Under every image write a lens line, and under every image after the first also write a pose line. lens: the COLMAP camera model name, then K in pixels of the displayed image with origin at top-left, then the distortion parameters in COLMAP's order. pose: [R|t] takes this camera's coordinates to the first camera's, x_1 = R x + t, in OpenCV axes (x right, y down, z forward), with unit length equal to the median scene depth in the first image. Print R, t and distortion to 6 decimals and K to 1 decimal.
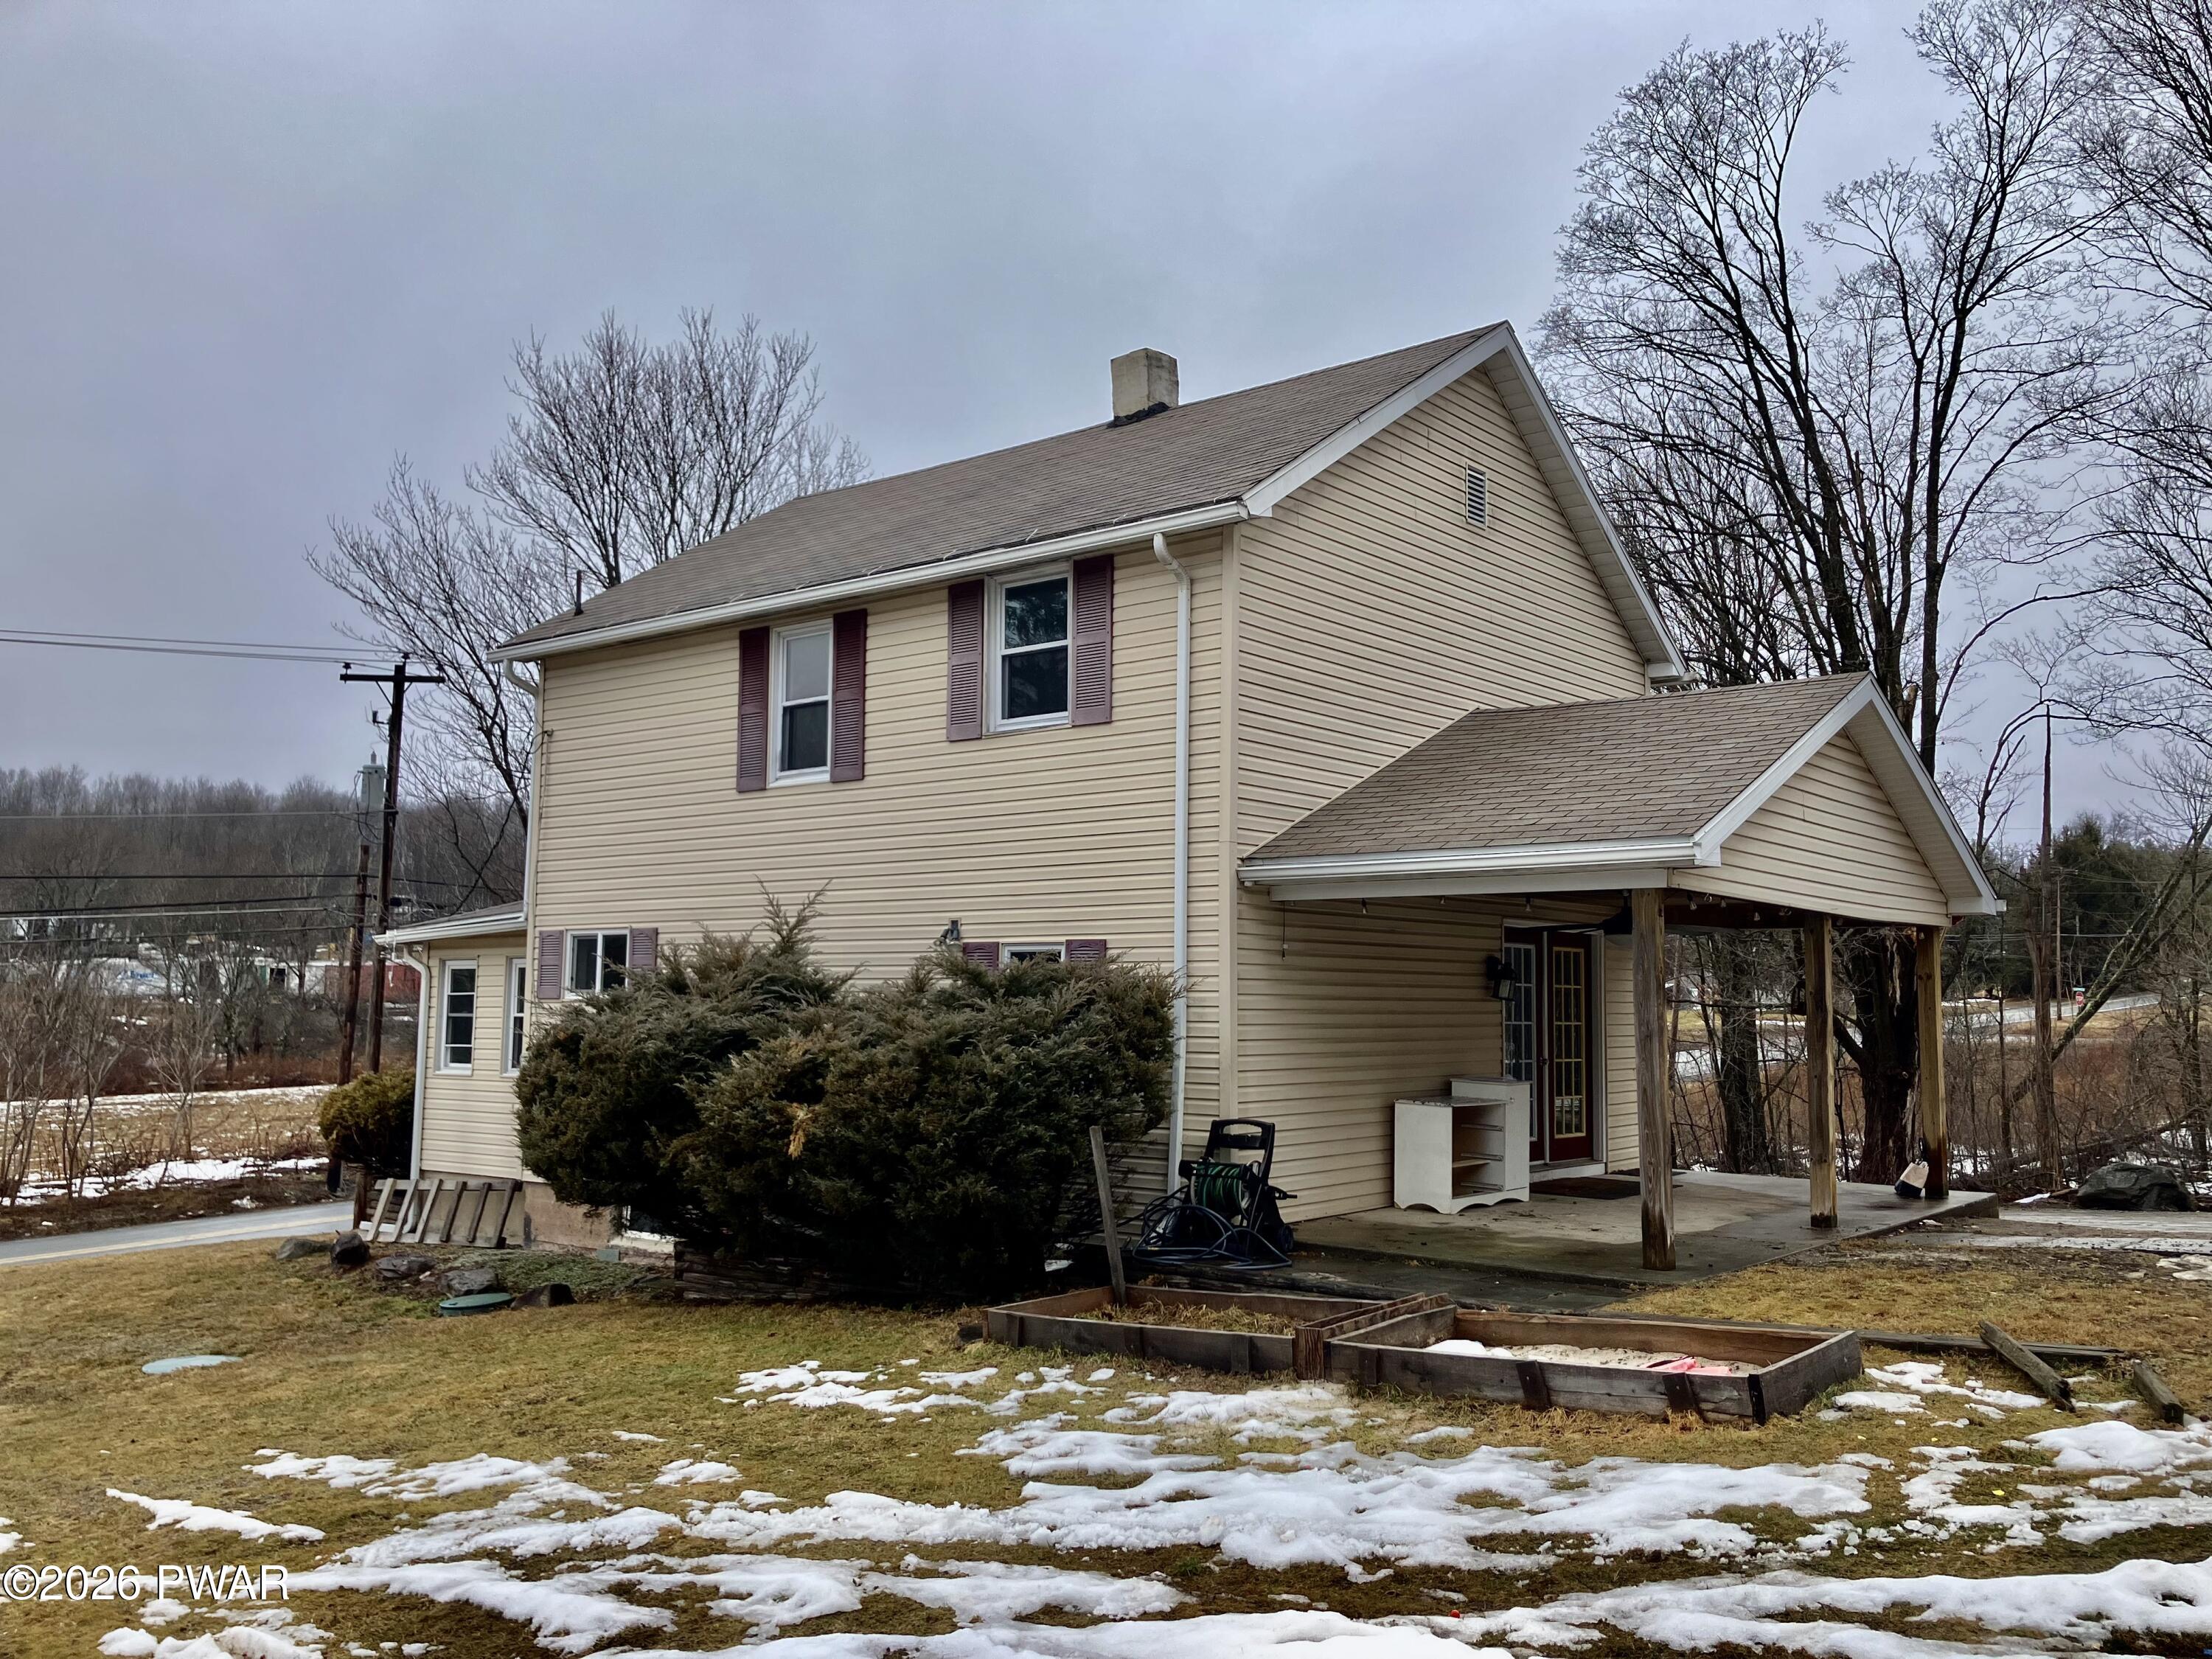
lens RADIAL K [[1800.8, 0, 1106.0], [0, 1800.8, 829.5], [0, 0, 1]] dist [-0.007039, -0.001571]
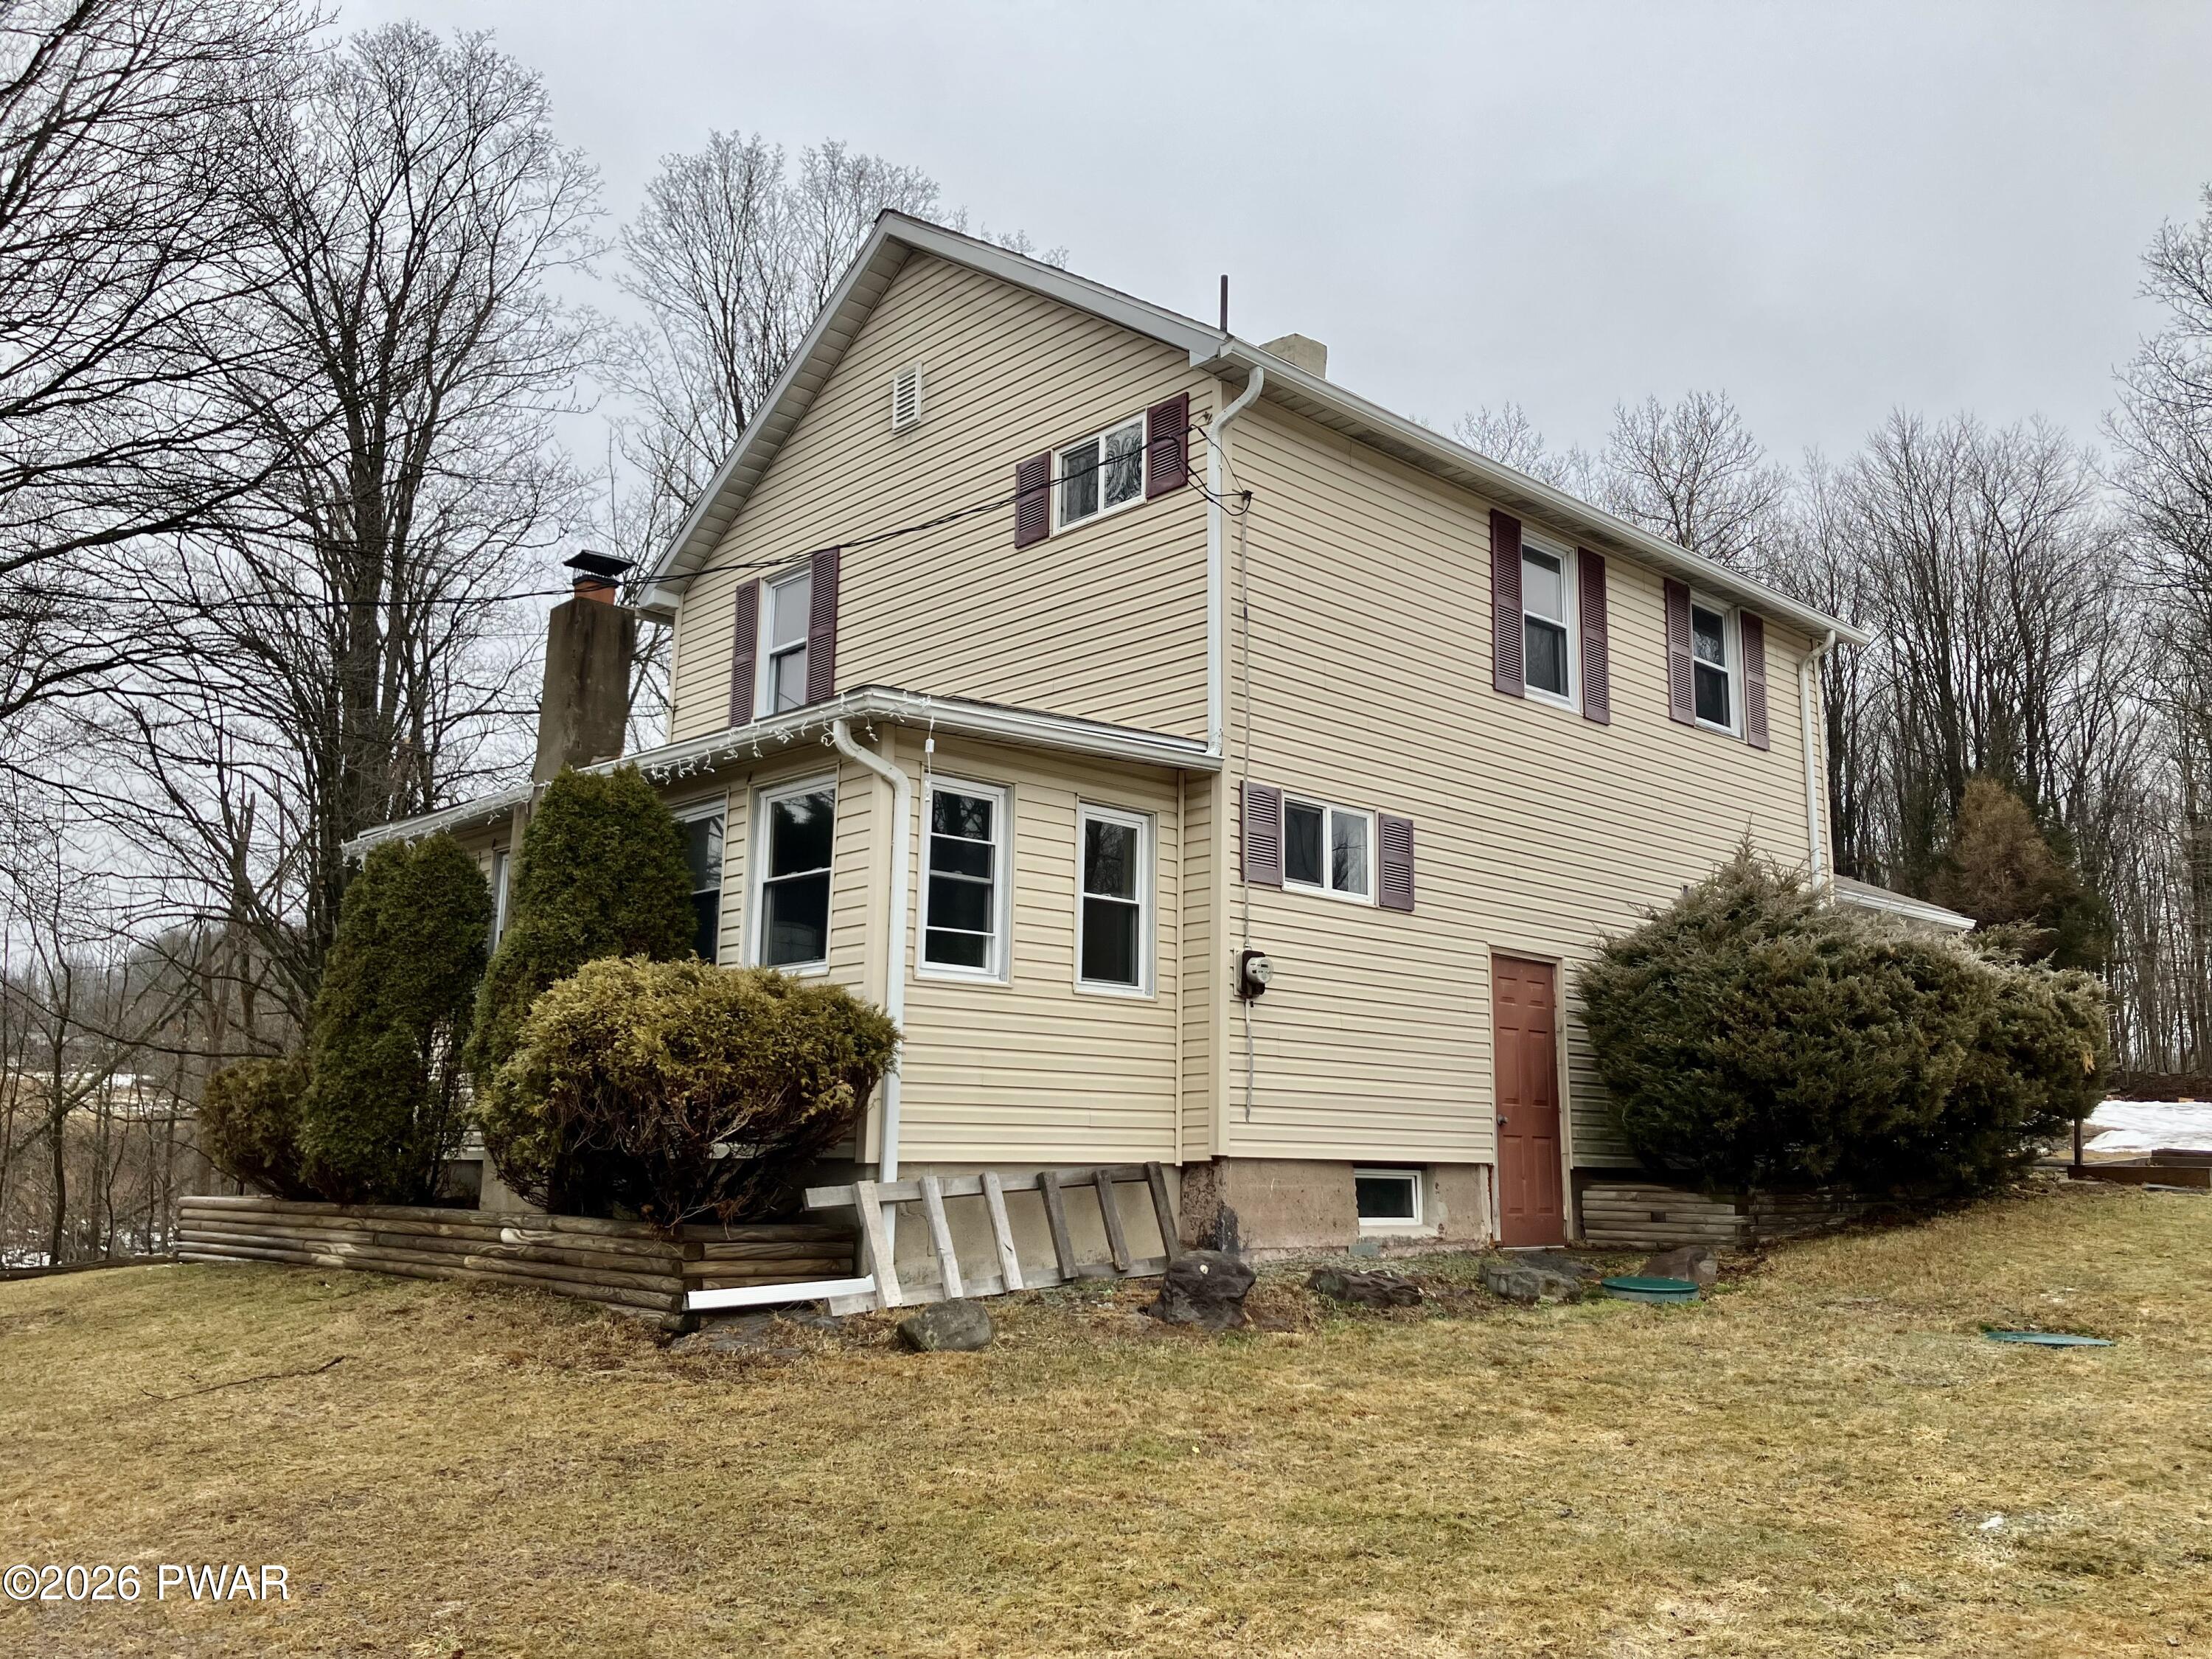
lens RADIAL K [[1805.4, 0, 1105.6], [0, 1805.4, 773.6], [0, 0, 1]] dist [0.001280, 0.000329]
pose [[0.142662, 0.183753, 0.972565, -1.060492], [-0.134140, 0.977139, -0.164940, 0.186178], [-0.980640, -0.106930, 0.164049, 1.024659]]
